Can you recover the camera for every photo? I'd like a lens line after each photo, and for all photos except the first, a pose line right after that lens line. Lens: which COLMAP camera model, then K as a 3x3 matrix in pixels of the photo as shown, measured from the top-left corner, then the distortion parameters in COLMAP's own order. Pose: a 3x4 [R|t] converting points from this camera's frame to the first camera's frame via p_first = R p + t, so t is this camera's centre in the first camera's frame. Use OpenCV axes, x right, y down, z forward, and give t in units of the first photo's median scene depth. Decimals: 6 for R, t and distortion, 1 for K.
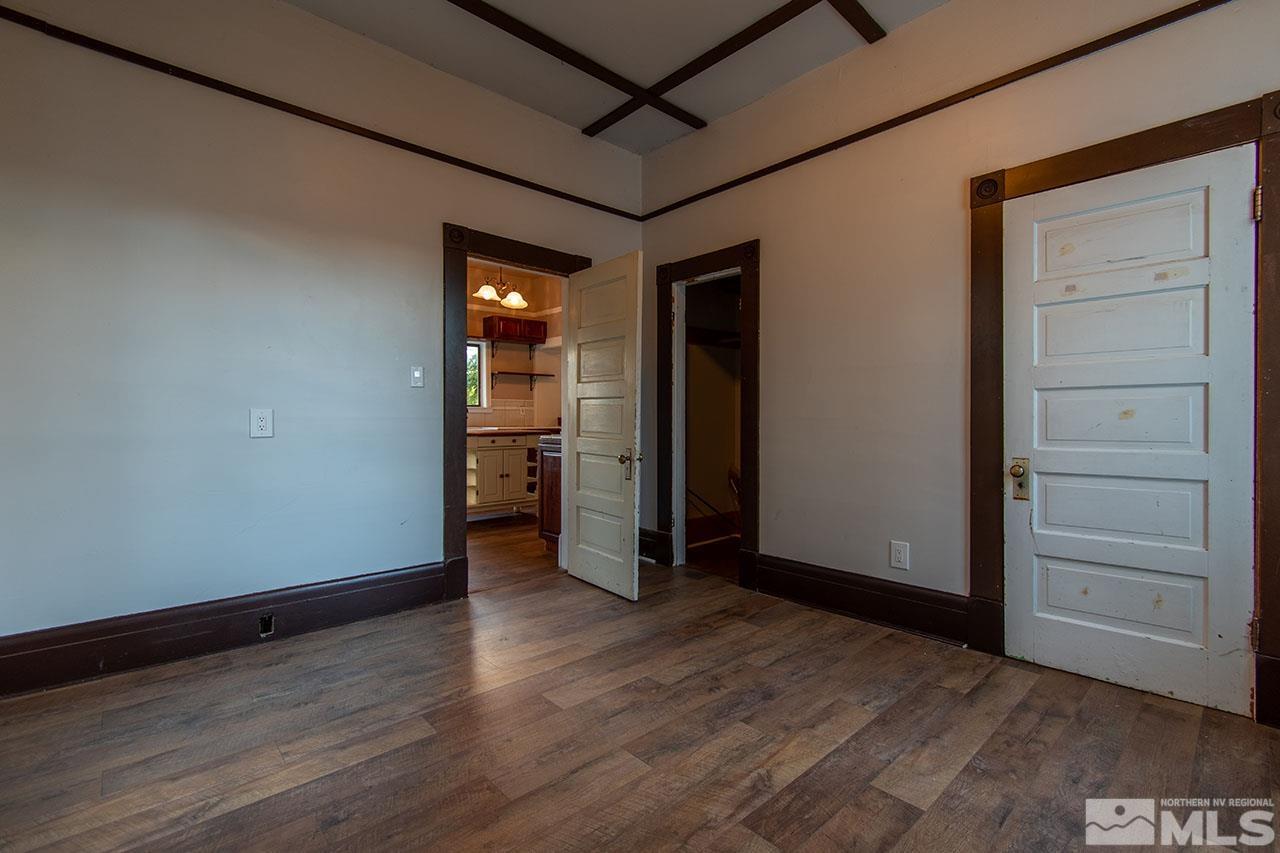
lens RADIAL K [[565.9, 0, 651.2], [0, 565.9, 413.4], [0, 0, 1]] dist [0.004414, -0.001449]
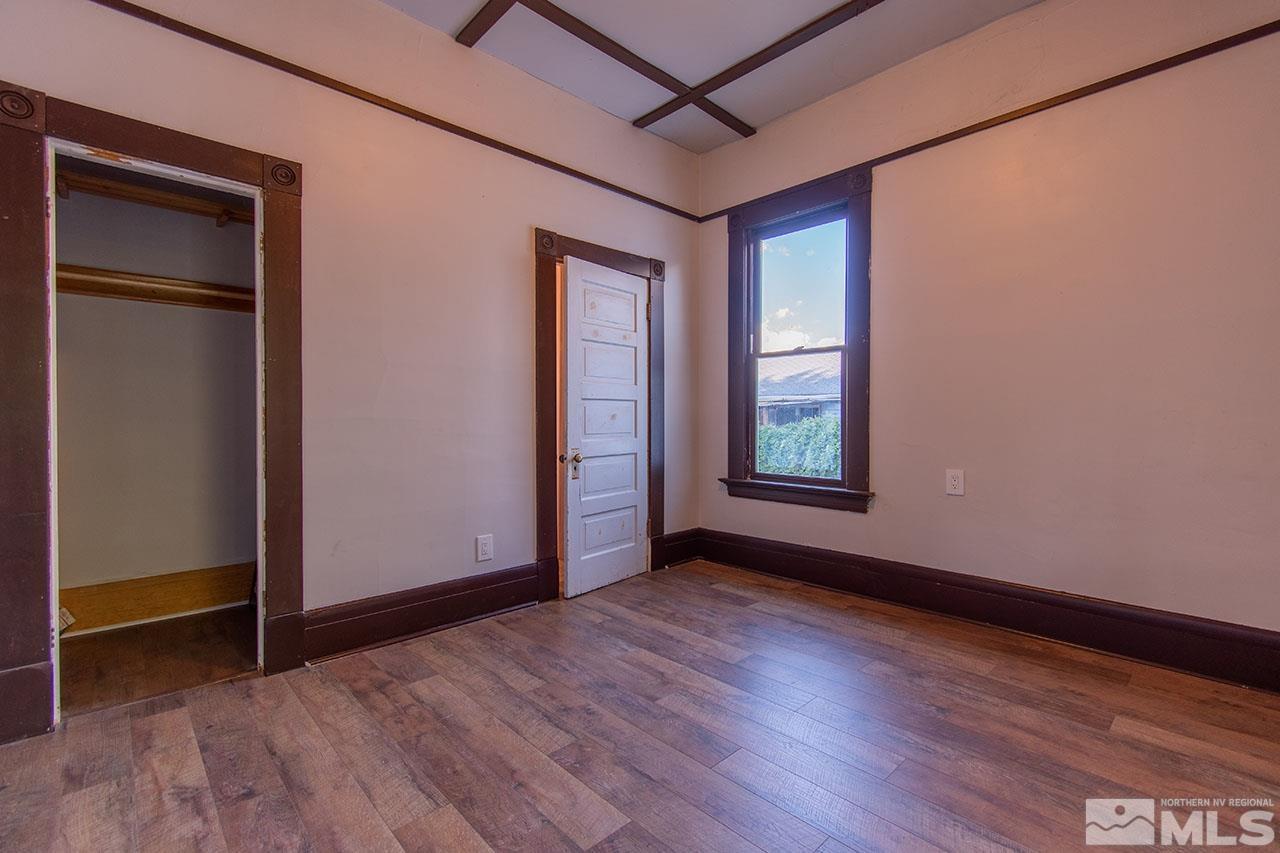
lens RADIAL K [[565.9, 0, 639.5], [0, 565.9, 432.6], [0, 0, 1]] dist [0.004414, -0.001449]
pose [[0.005754, -0.025357, 0.999662, -0.751734], [-0.005239, 0.999664, 0.025387, 0.003214], [-0.999970, -0.005383, 0.005619, 0.850276]]
